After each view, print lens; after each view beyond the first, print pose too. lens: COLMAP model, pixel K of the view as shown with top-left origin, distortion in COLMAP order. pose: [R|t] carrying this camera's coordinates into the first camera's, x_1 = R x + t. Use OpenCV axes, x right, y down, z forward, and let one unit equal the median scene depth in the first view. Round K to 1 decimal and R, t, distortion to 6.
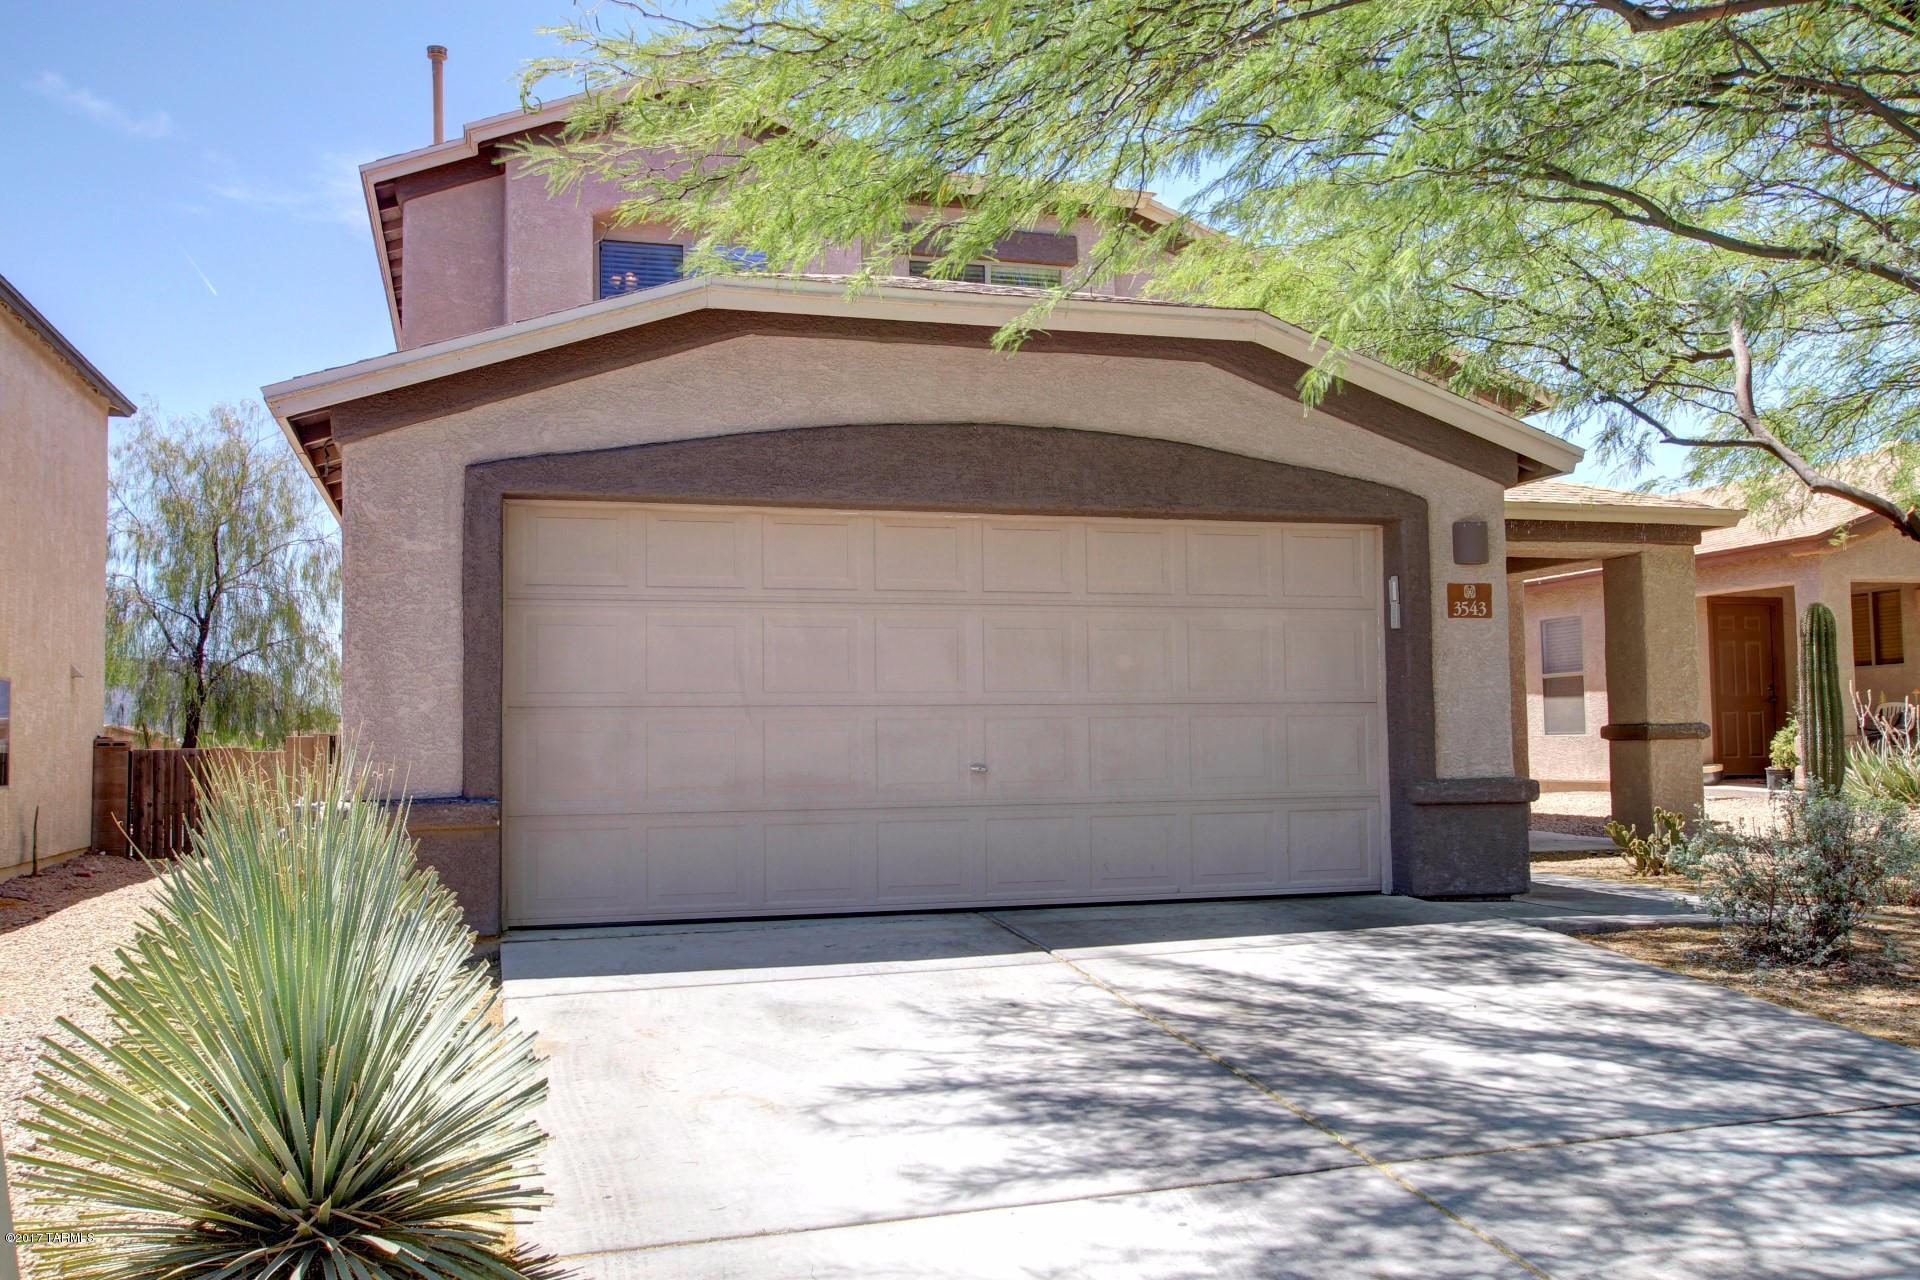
lens RADIAL K [[1635.6, 0, 961.9], [0, 1635.6, 646.1], [0, 0, 1]] dist [-0.014259, -0.002311]
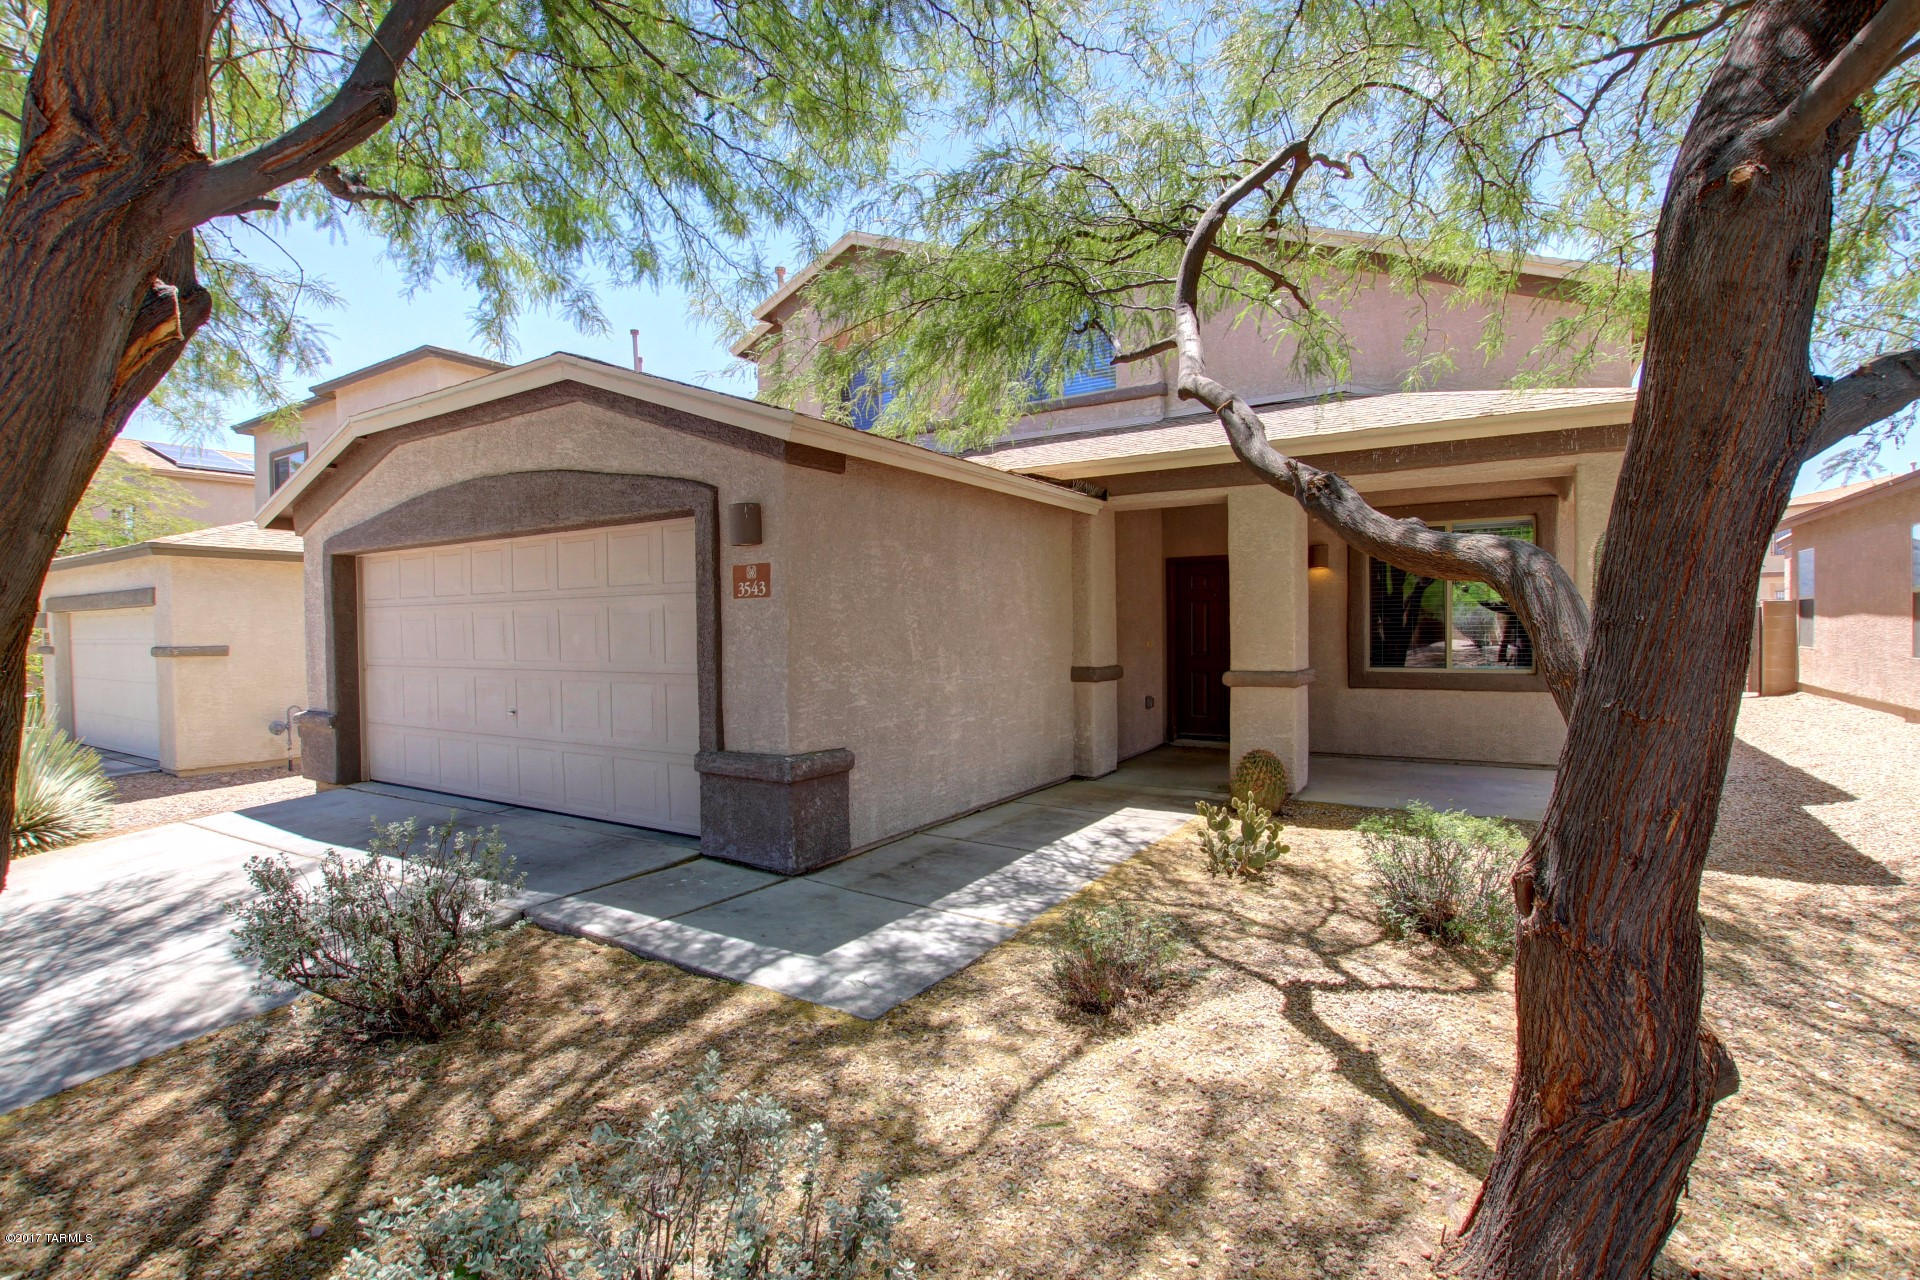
lens RADIAL K [[893.4, 0, 958.7], [0, 893.4, 644.5], [0, 0, 1]] dist [-0.032179, 0.001137]
pose [[0.660648, 0.017541, -0.750491, 0.851804], [0.046904, 0.996809, 0.064587, -0.018858], [0.749229, -0.077870, 0.657717, 0.756936]]
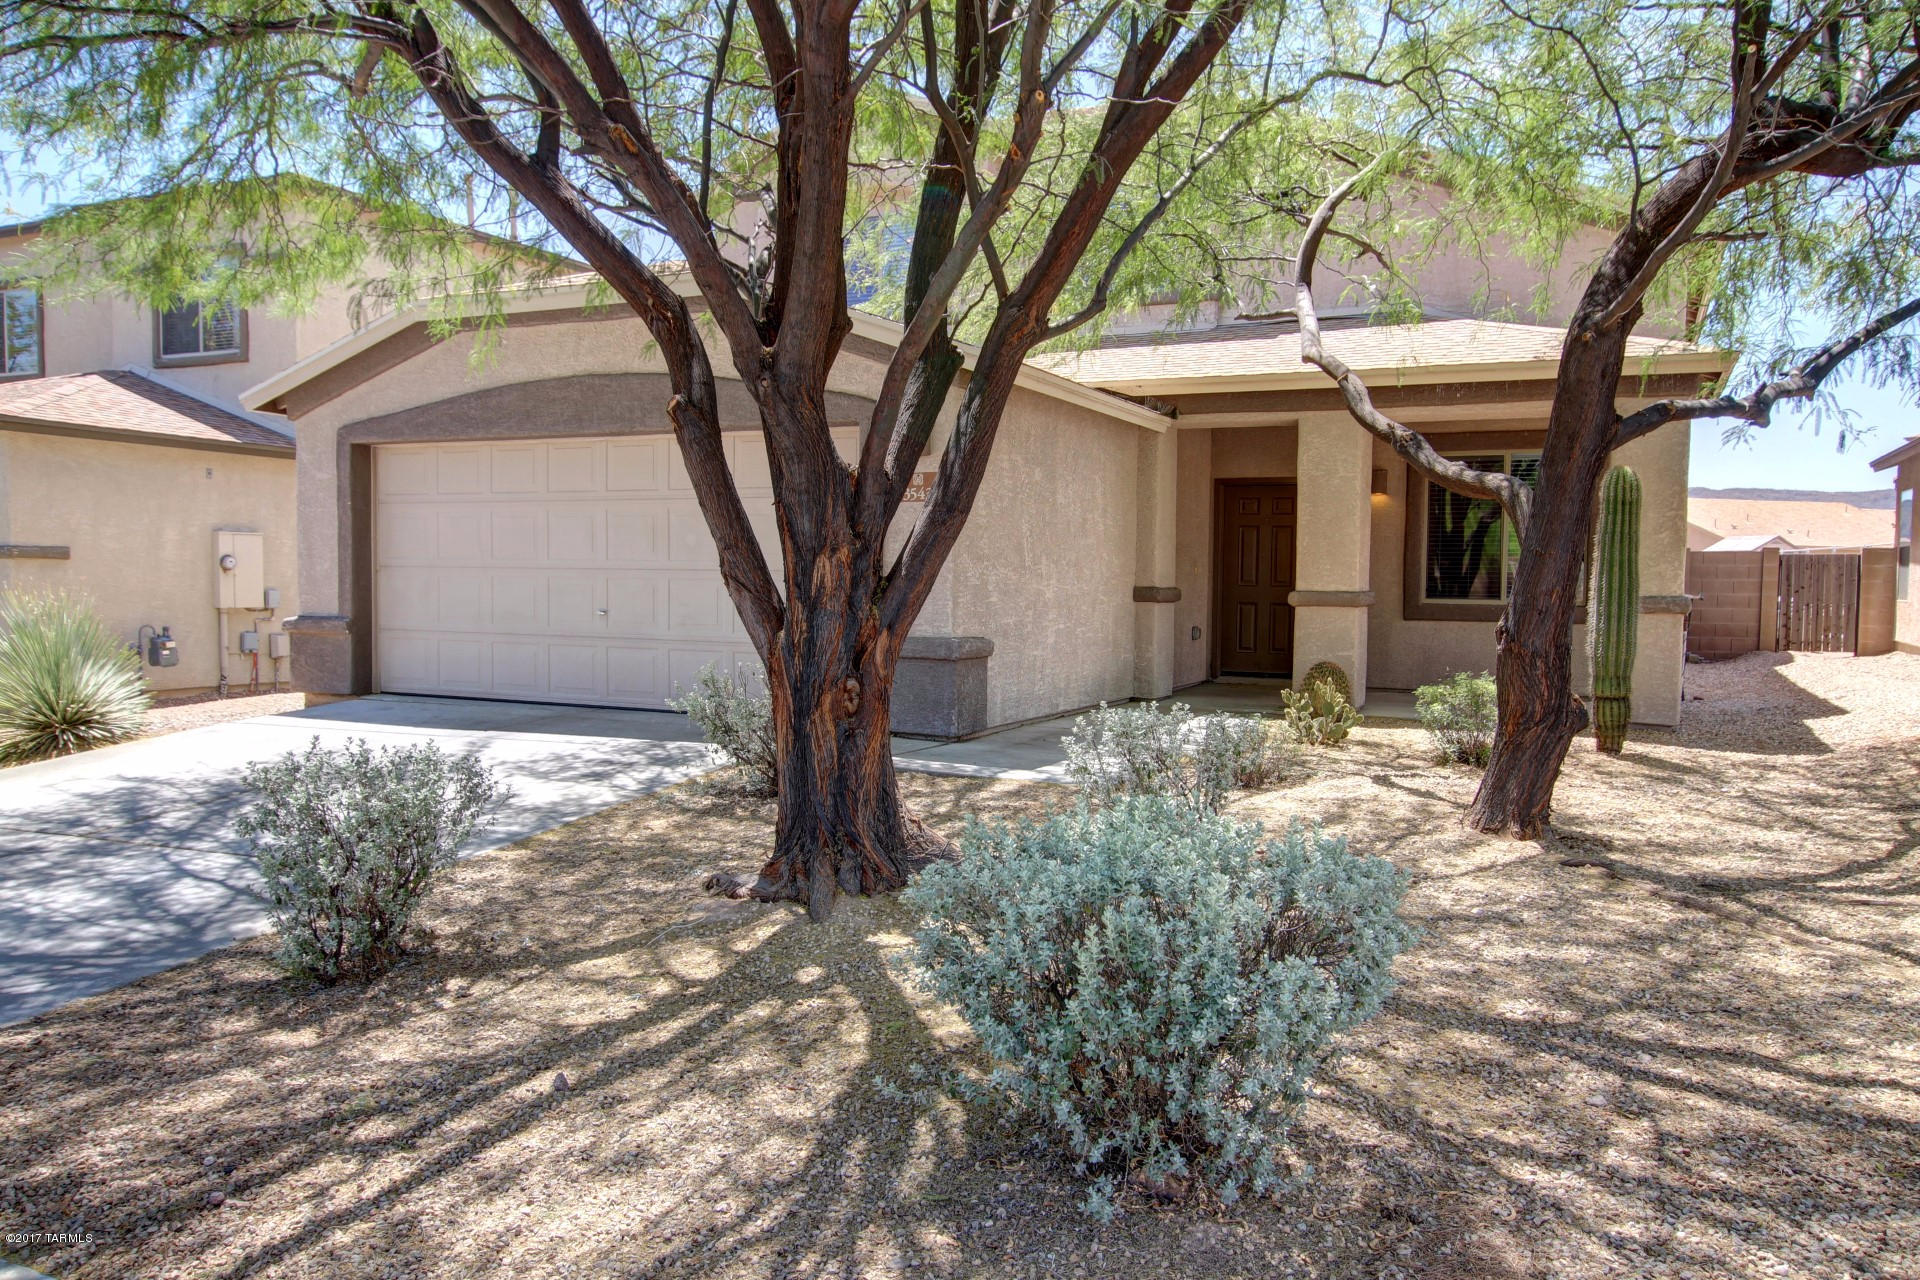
lens RADIAL K [[1408.1, 0, 955.1], [0, 1408.1, 637.3], [0, 0, 1]] dist [-0.005784, 0.000974]
pose [[0.742590, 0.049135, -0.667941, 1.058344], [0.016146, 0.995702, 0.091196, -0.012602], [0.669551, -0.078506, 0.738605, 0.269110]]
